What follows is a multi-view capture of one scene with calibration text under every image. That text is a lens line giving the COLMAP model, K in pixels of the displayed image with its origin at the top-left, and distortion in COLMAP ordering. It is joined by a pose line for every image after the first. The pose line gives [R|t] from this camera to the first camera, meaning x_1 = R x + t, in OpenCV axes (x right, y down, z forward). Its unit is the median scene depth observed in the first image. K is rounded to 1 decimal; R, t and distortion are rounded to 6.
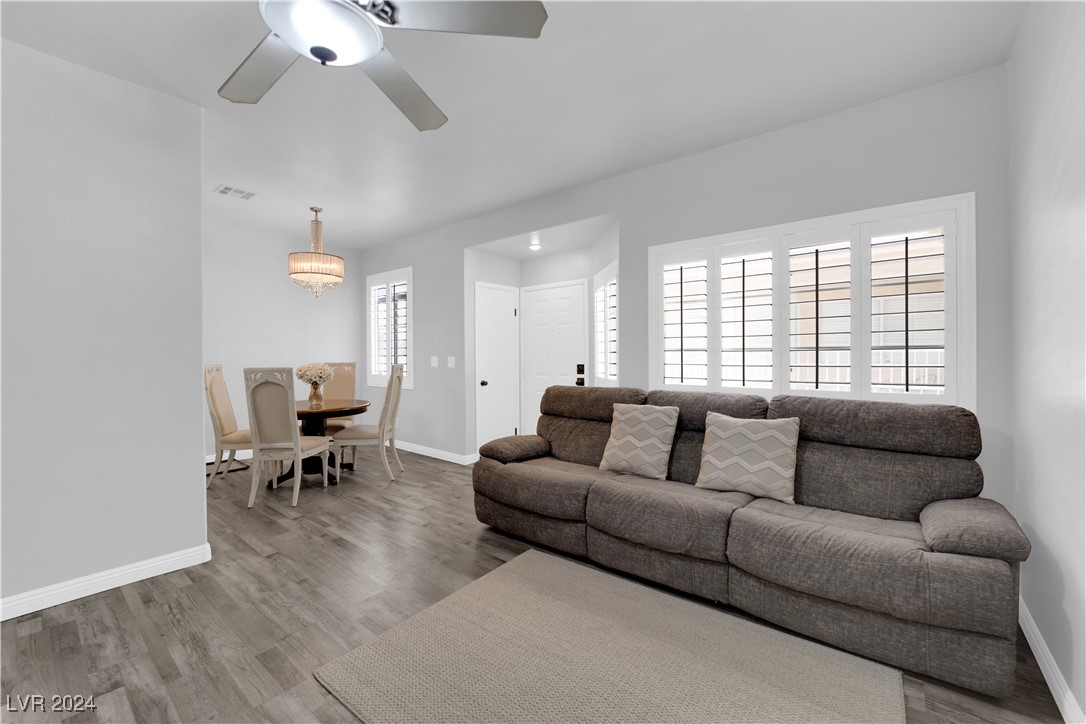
lens RADIAL K [[436.1, 0, 542.2], [0, 436.1, 359.0], [0, 0, 1]] dist [-0.007988, -0.004774]
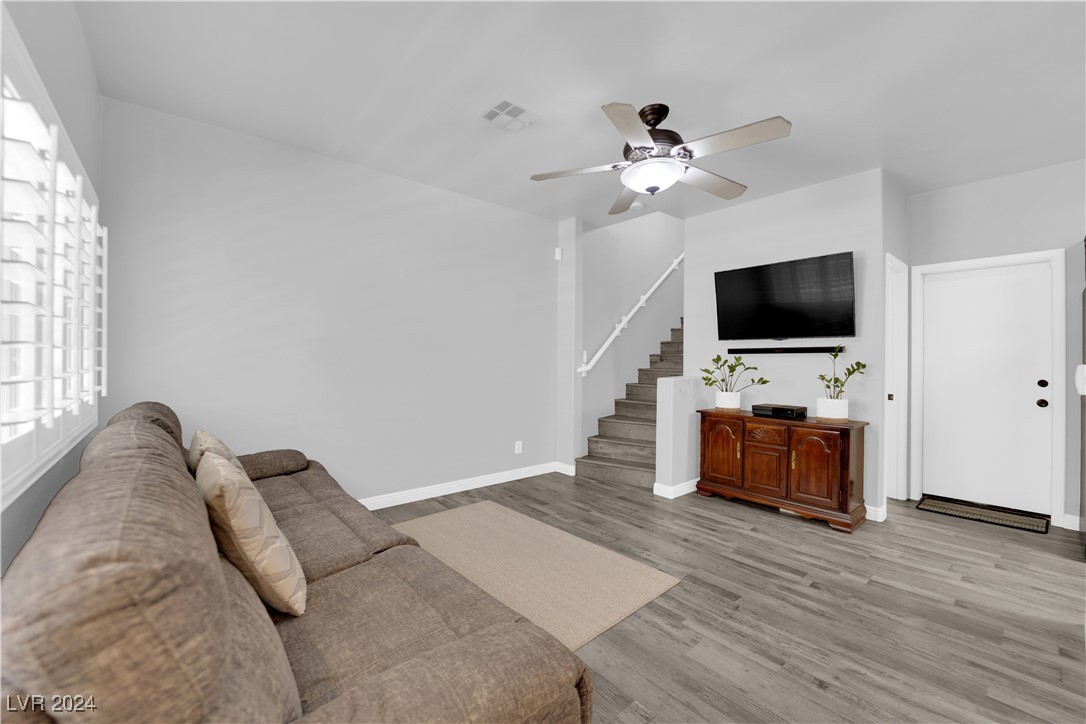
lens RADIAL K [[436.1, 0, 542.2], [0, 436.1, 359.0], [0, 0, 1]] dist [-0.007988, -0.004774]
pose [[-0.983296, -0.003105, 0.181988, -0.150849], [-0.001301, 0.999949, 0.010031, -0.009657], [-0.182010, 0.009627, -0.983250, 1.112972]]
